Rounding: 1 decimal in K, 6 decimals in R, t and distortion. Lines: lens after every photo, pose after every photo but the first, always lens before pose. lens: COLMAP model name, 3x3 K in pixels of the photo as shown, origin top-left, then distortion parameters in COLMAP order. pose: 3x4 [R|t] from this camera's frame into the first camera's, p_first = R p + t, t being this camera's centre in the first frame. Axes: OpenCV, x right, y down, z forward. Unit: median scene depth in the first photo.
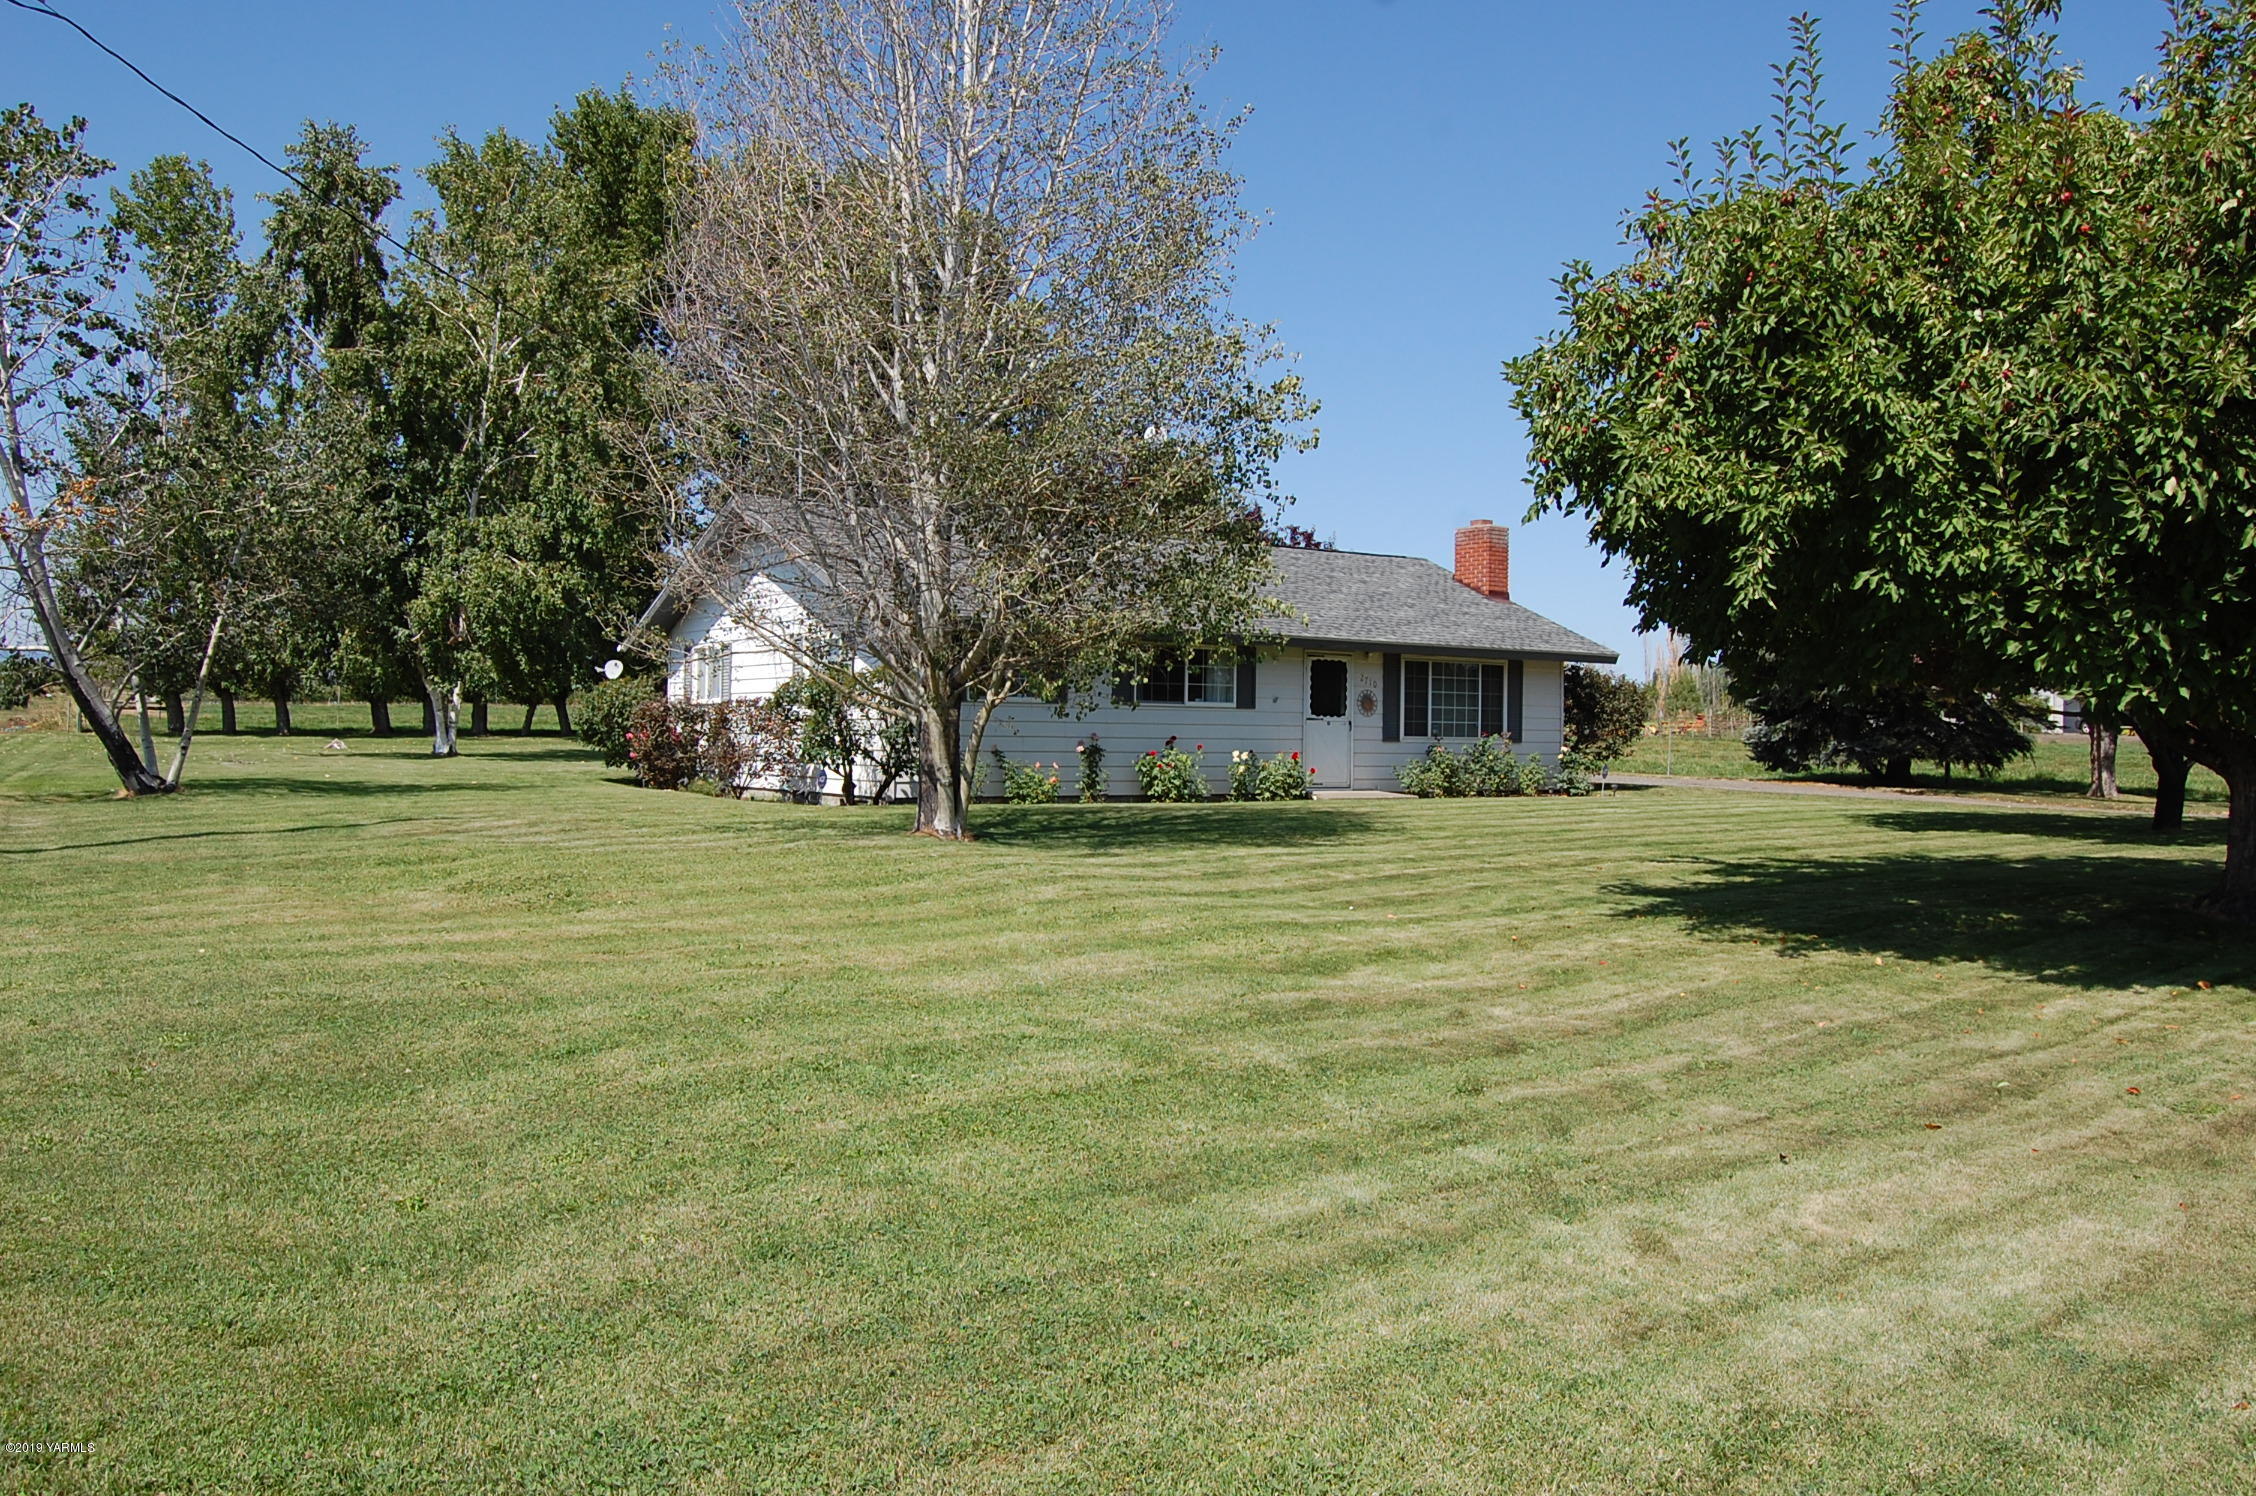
lens RADIAL K [[1758.7, 0, 1123.3], [0, 1758.7, 741.3], [0, 0, 1]] dist [-0.096140, 0.036155]
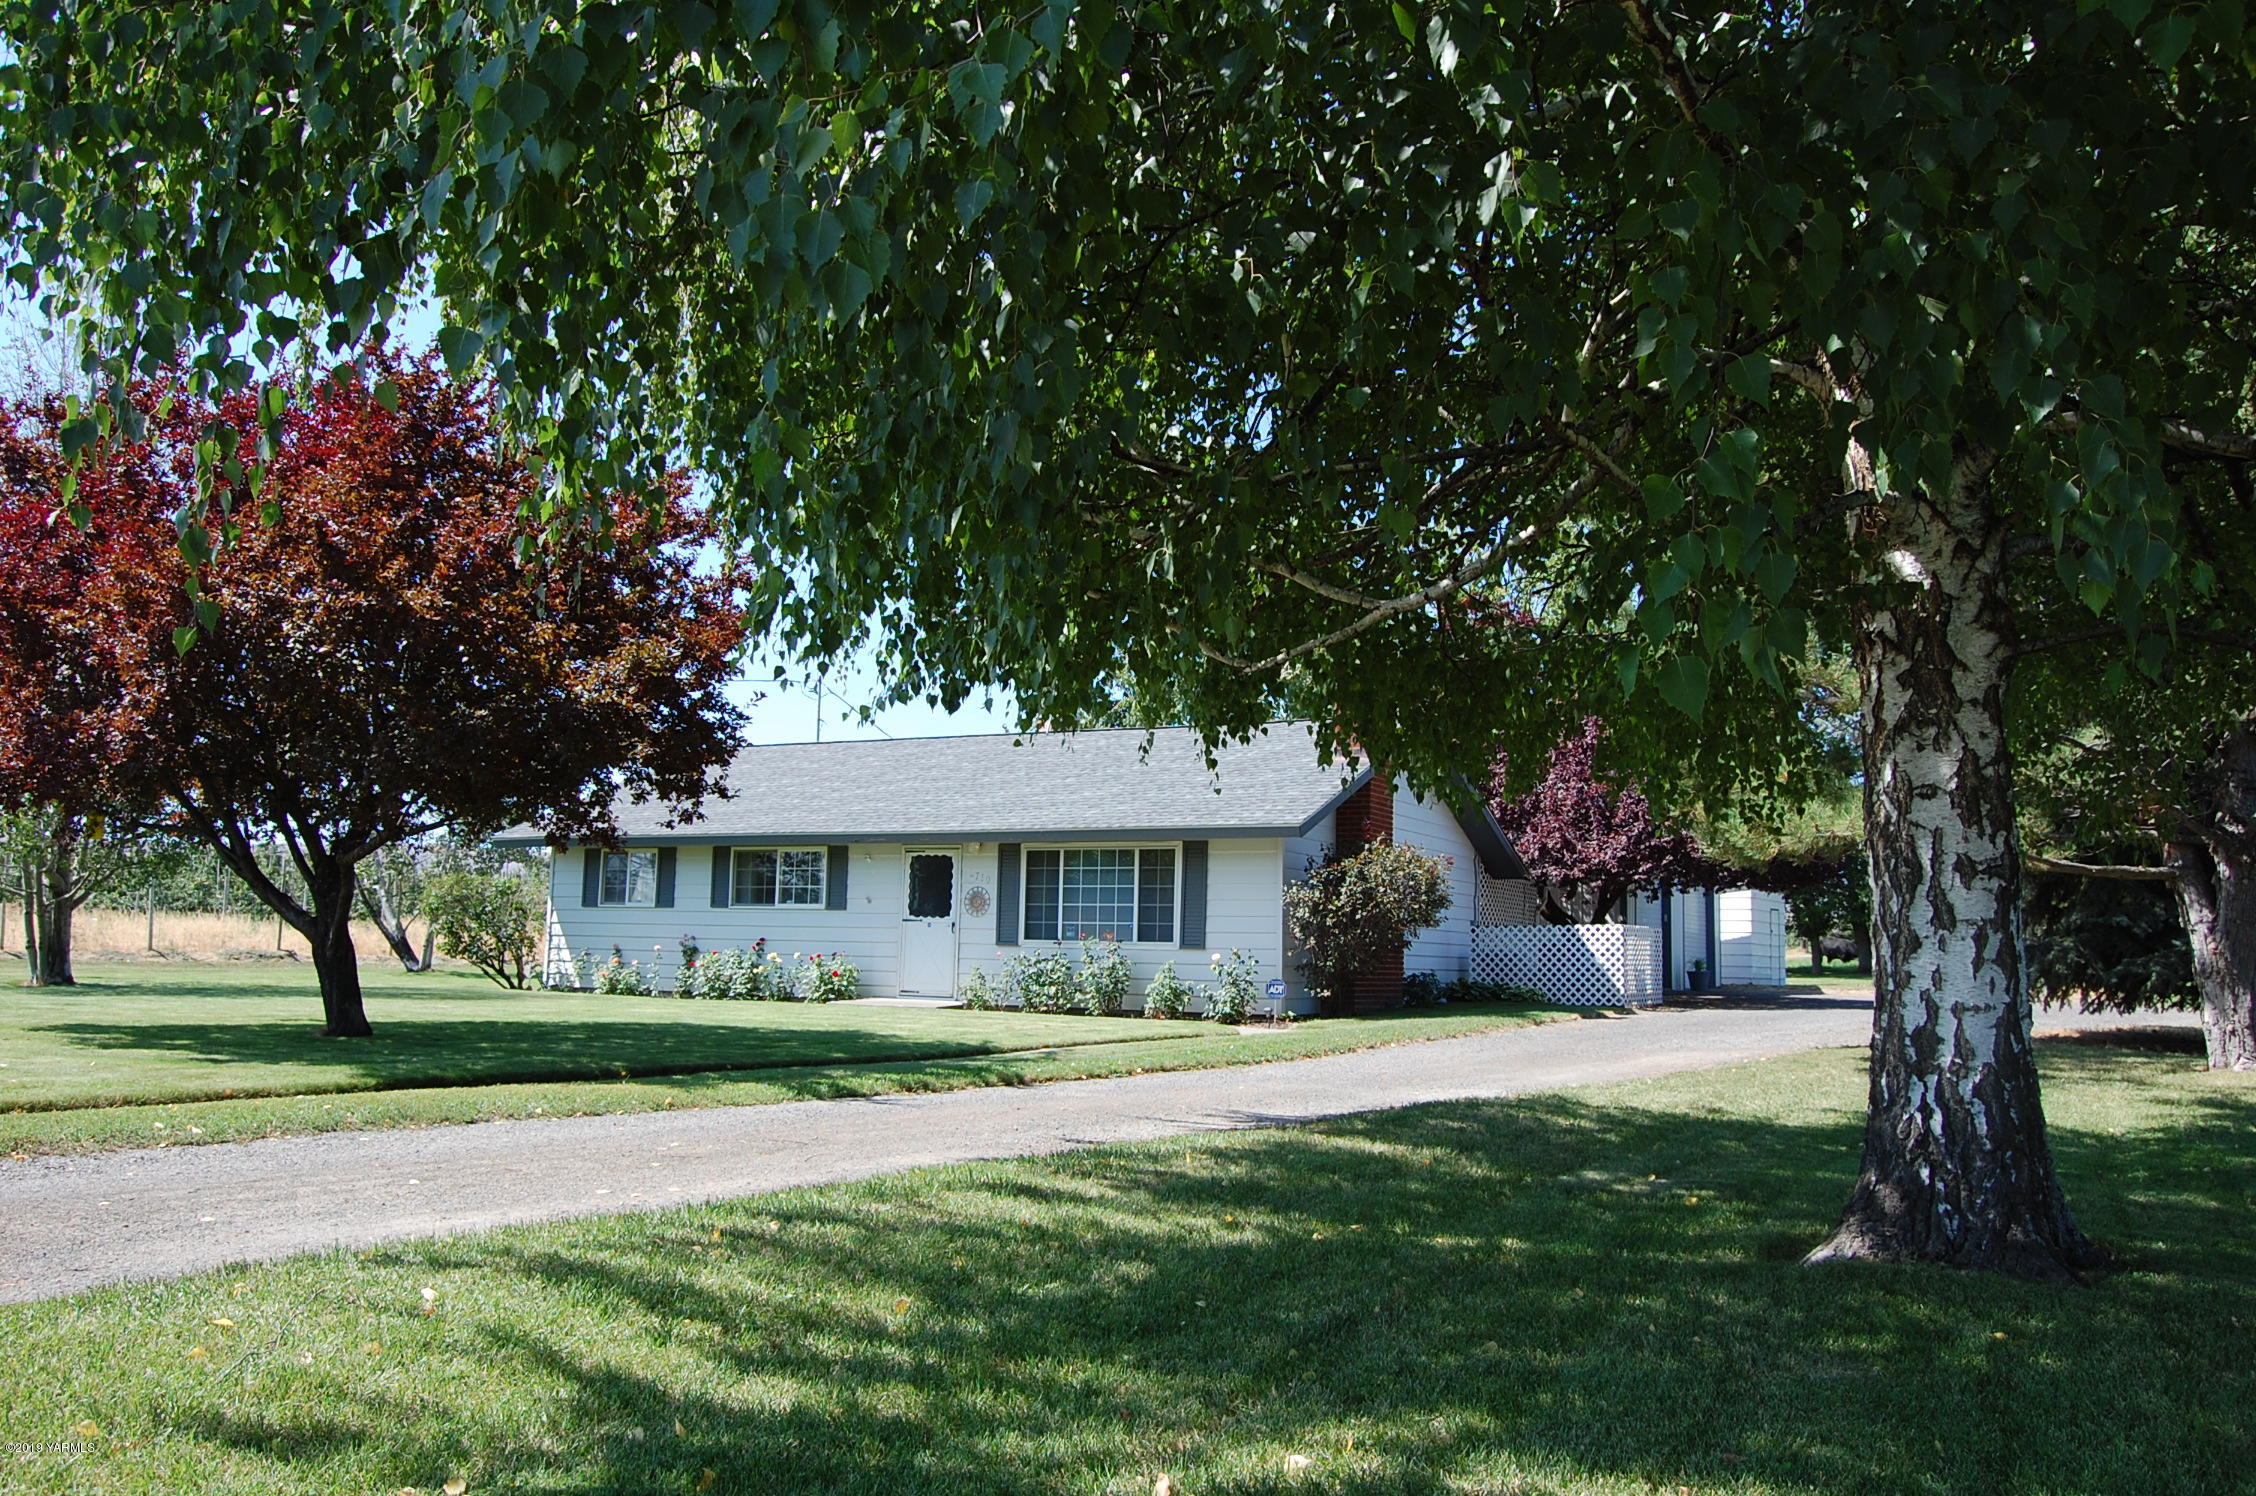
lens RADIAL K [[1758.7, 0, 1129.6], [0, 1758.7, 760.0], [0, 0, 1]] dist [-0.096140, 0.036155]
pose [[0.448389, -0.104269, -0.887736, 0.952653], [-0.022282, 0.991560, -0.127718, 0.018317], [0.893561, 0.077048, 0.442281, 0.672257]]
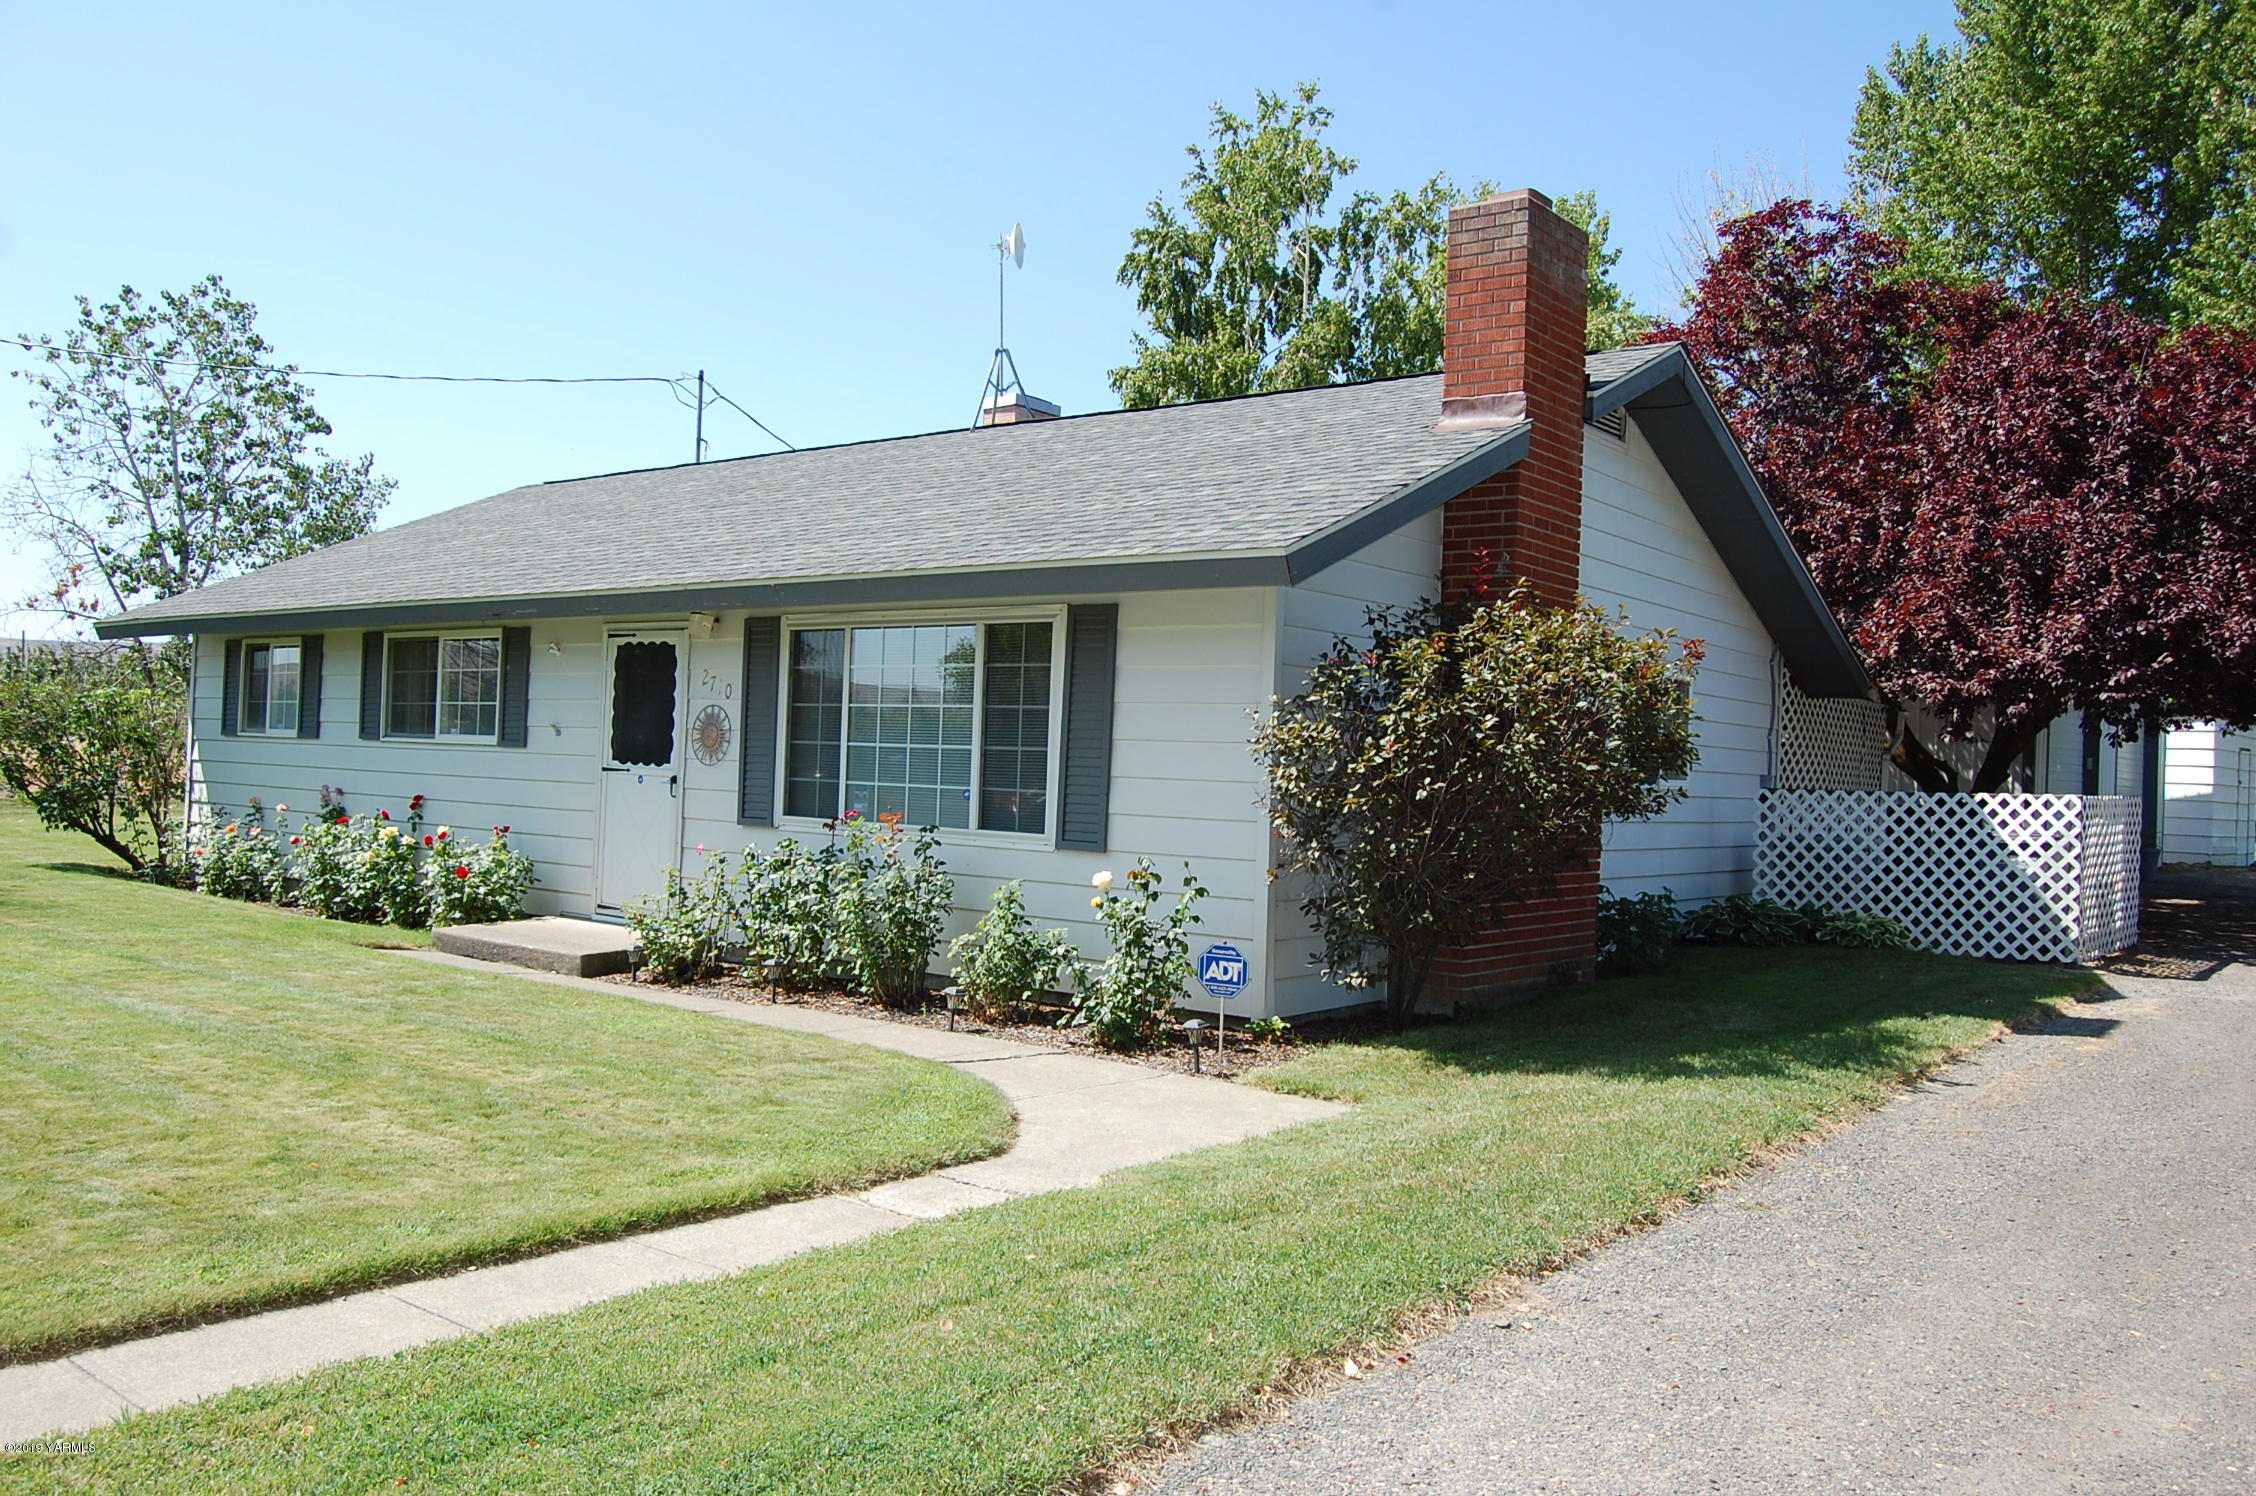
lens RADIAL K [[1758.7, 0, 1126.7], [0, 1758.7, 749.6], [0, 0, 1]] dist [-0.096140, 0.036155]
pose [[0.290430, -0.011195, -0.956831, 0.578858], [-0.037792, 0.999017, -0.023159, -0.011939], [0.956150, 0.042886, 0.289721, 0.968644]]
